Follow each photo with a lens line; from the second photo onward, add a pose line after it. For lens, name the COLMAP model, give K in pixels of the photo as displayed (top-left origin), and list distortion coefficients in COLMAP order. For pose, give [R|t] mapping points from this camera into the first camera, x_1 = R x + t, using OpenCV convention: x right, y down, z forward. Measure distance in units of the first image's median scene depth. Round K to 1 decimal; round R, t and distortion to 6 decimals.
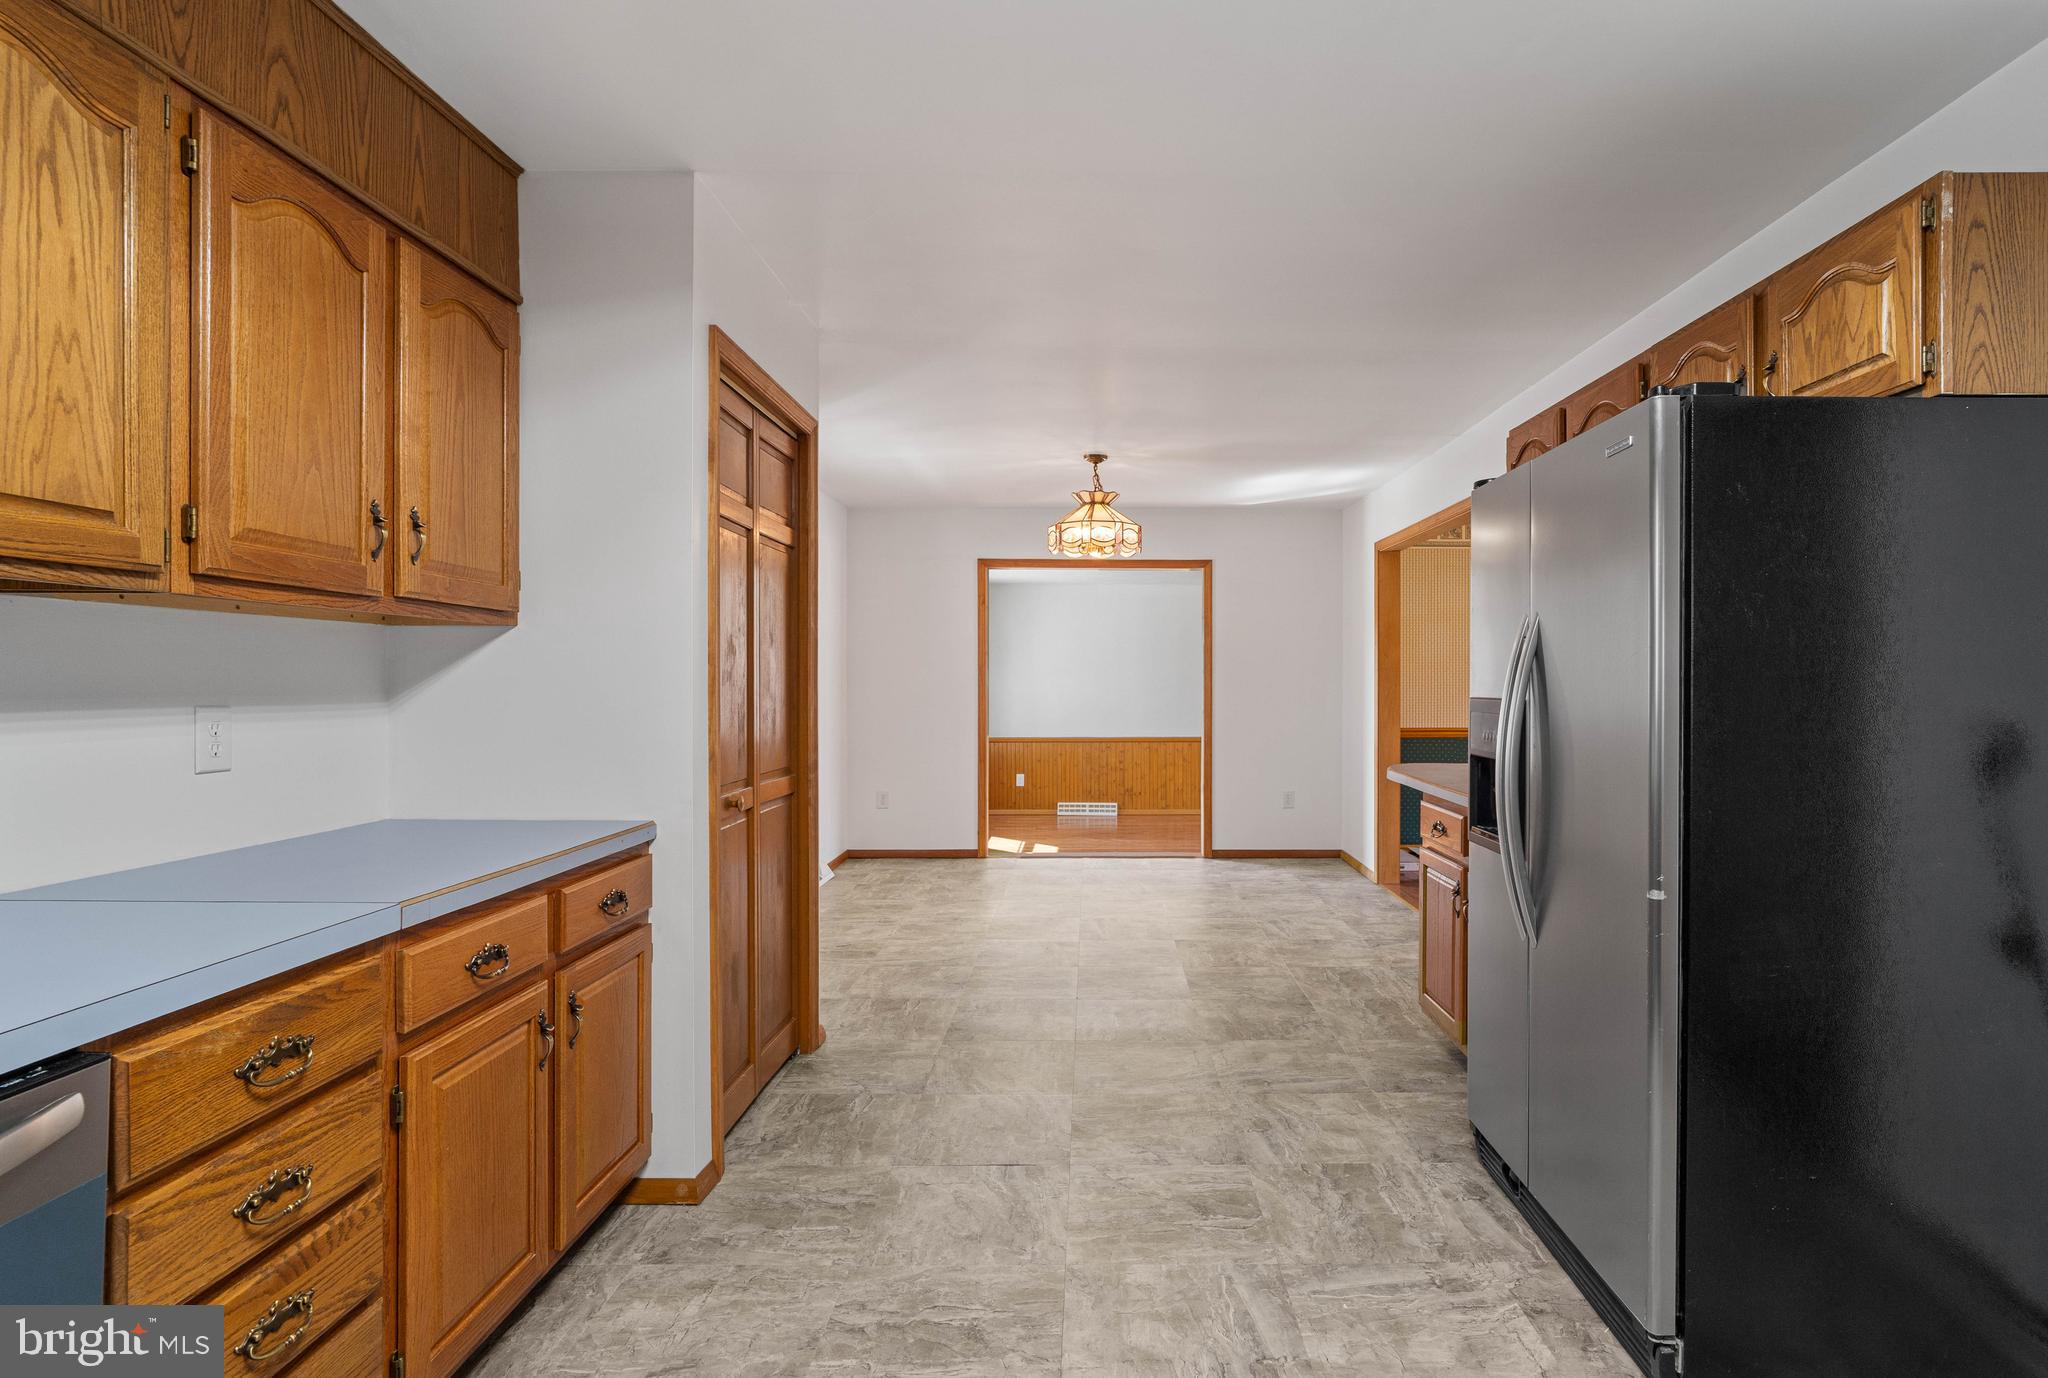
lens RADIAL K [[1027.0, 0, 1103.1], [0, 1027.0, 686.6], [0, 0, 1]] dist [-0.006322, 0.000235]
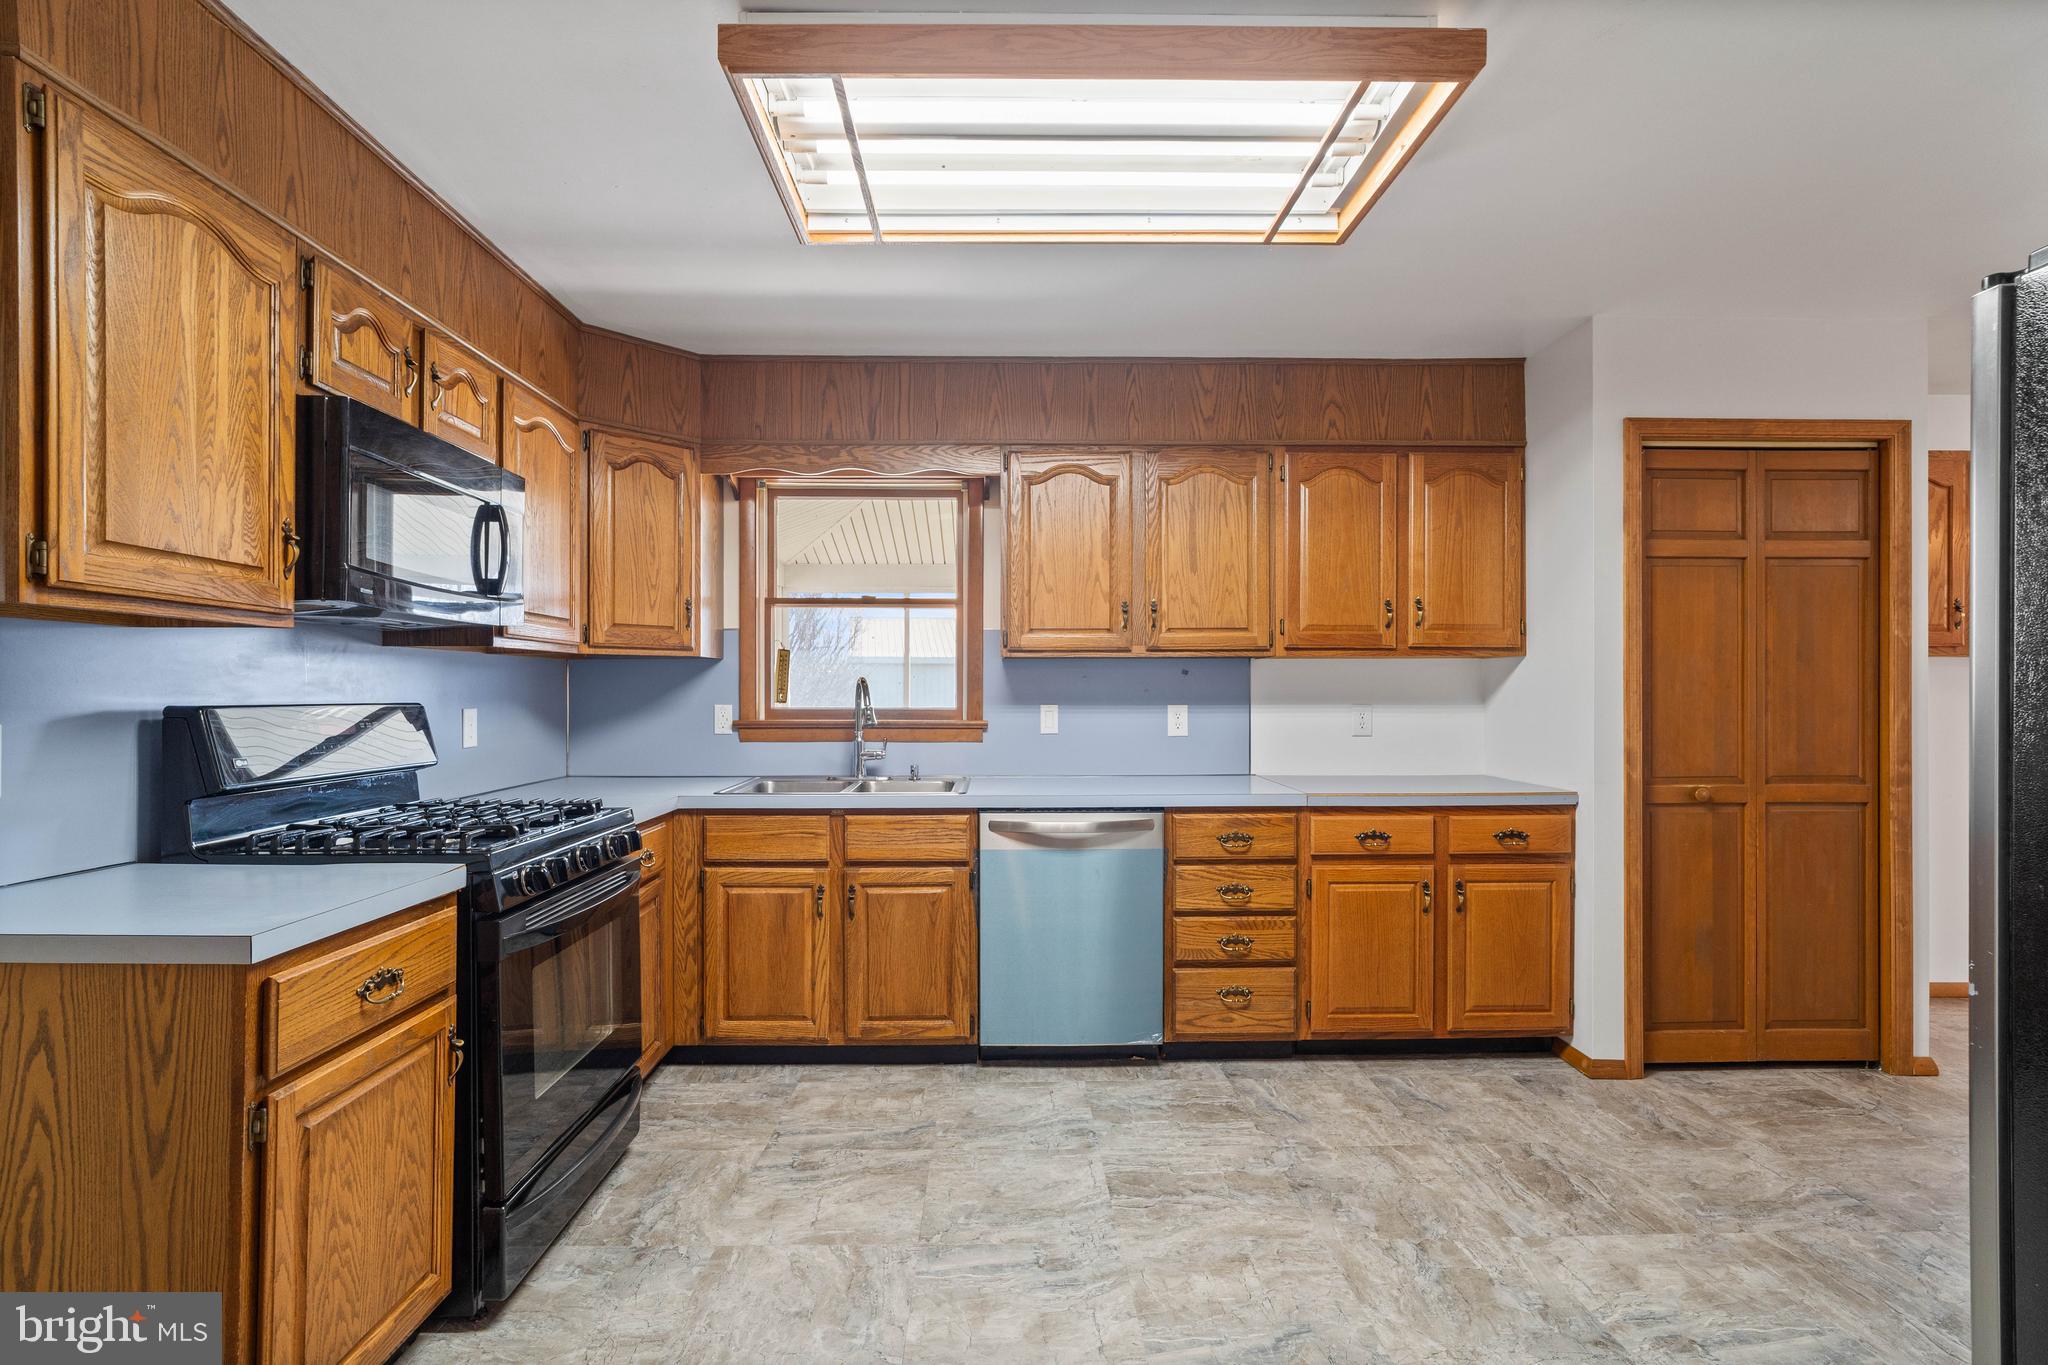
lens RADIAL K [[968.9, 0, 1020.3], [0, 968.9, 697.2], [0, 0, 1]] dist [-0.017647, 0.006448]
pose [[0.003106, 0.002911, -0.999991, 0.945297], [-0.003508, 0.999990, 0.002900, 0.000834], [0.999989, 0.003499, 0.003117, 0.260238]]
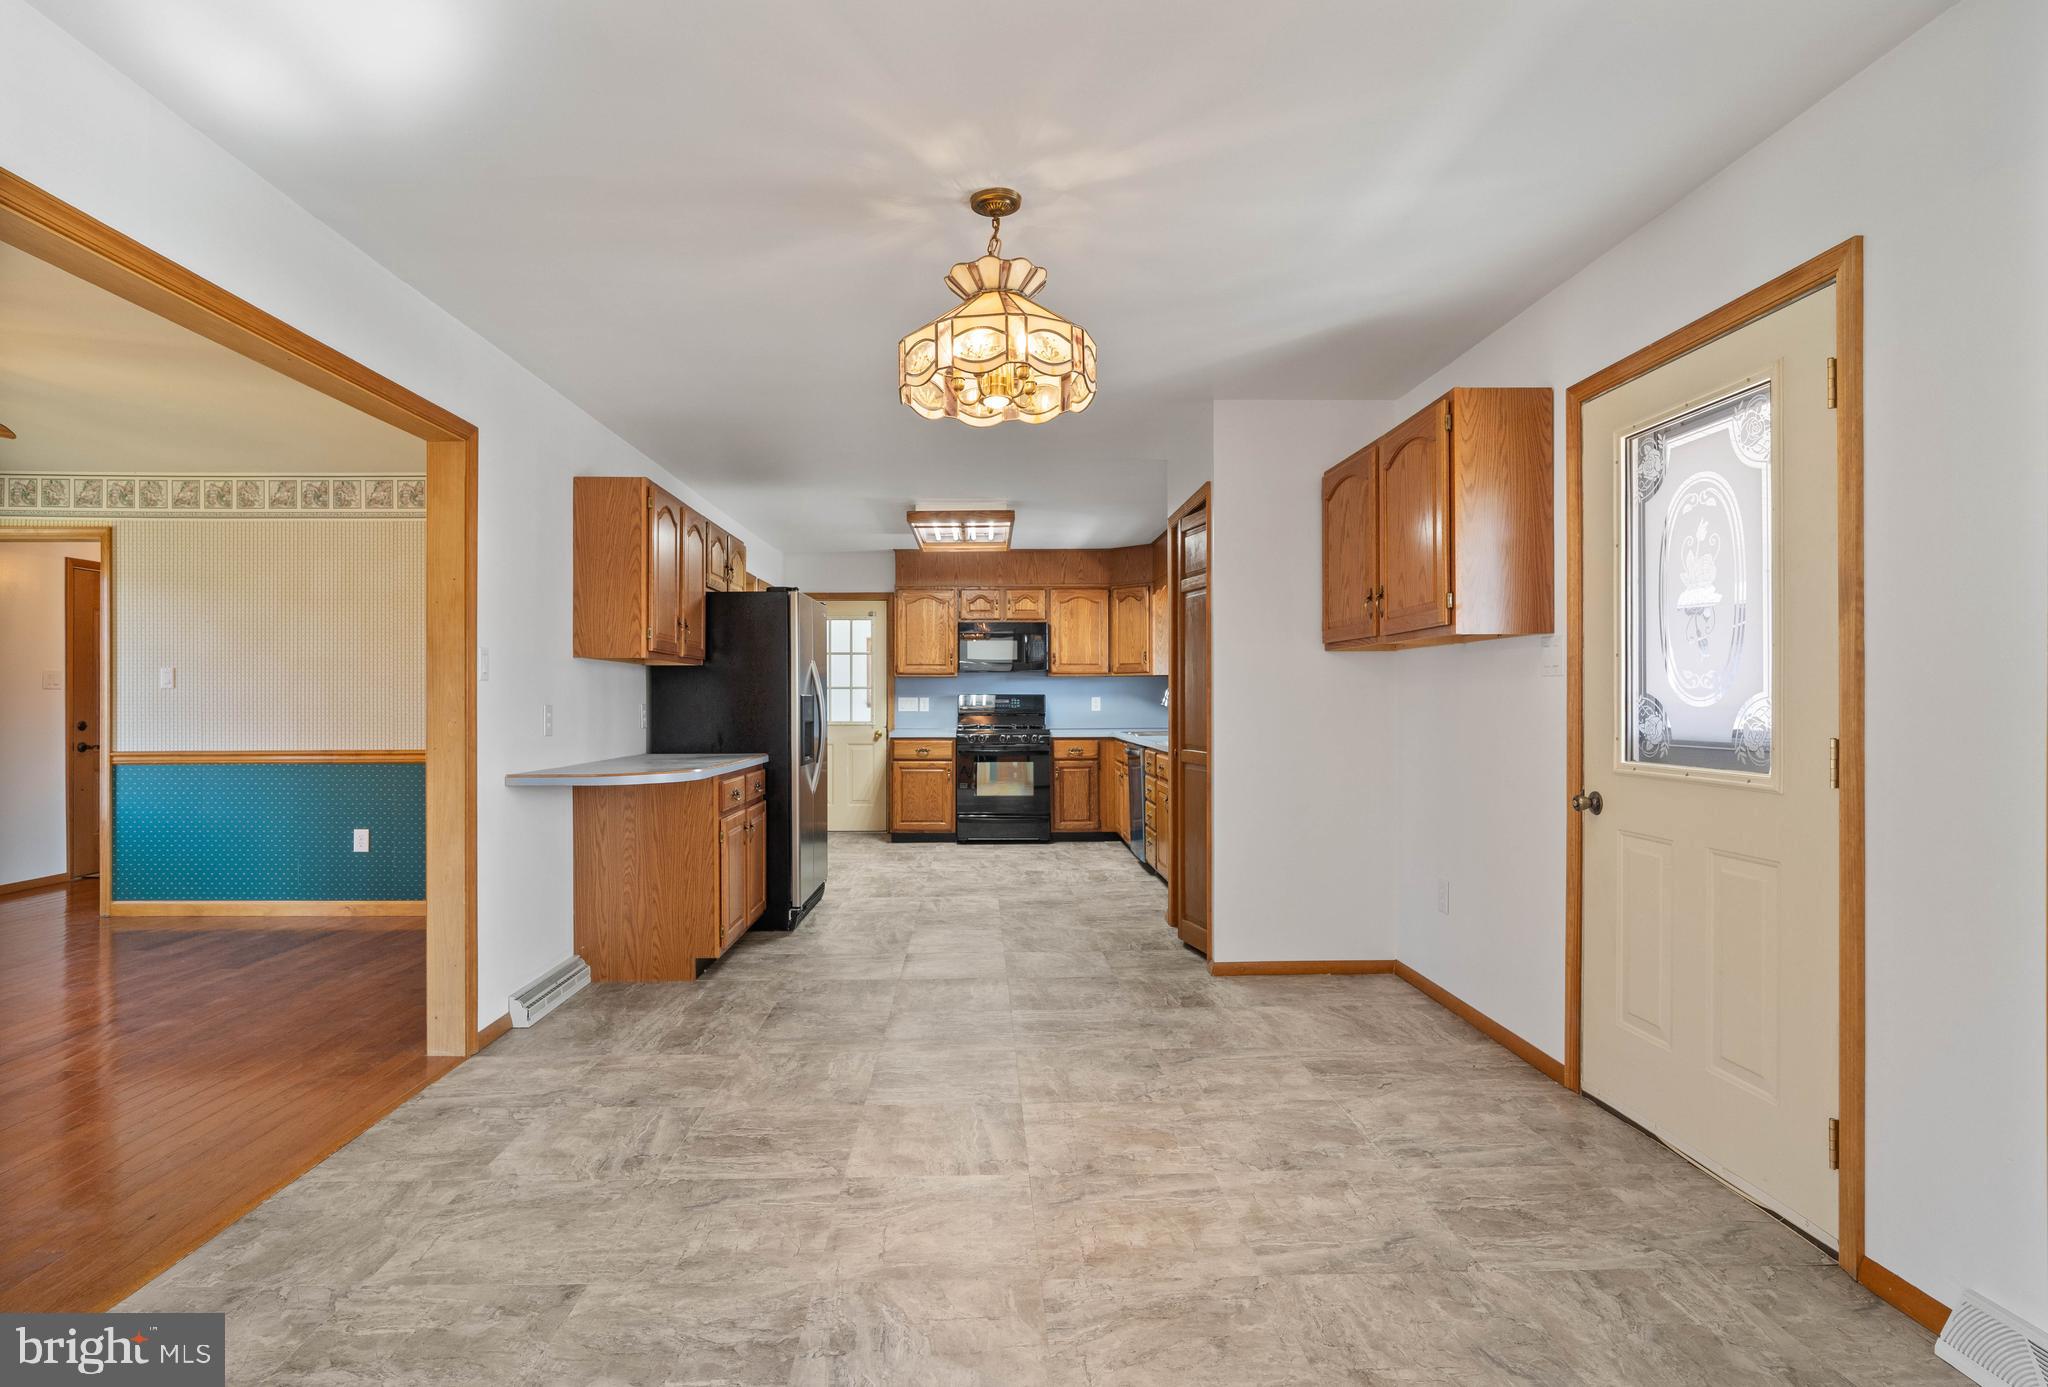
lens RADIAL K [[1027.0, 0, 1018.1], [0, 1027.0, 694.5], [0, 0, 1]] dist [-0.006322, 0.000235]
pose [[-0.999609, -0.000315, -0.027963, -0.009330], [-0.000326, 1.000000, 0.000388, 0.012747], [0.027963, 0.000396, -0.999609, 3.525388]]
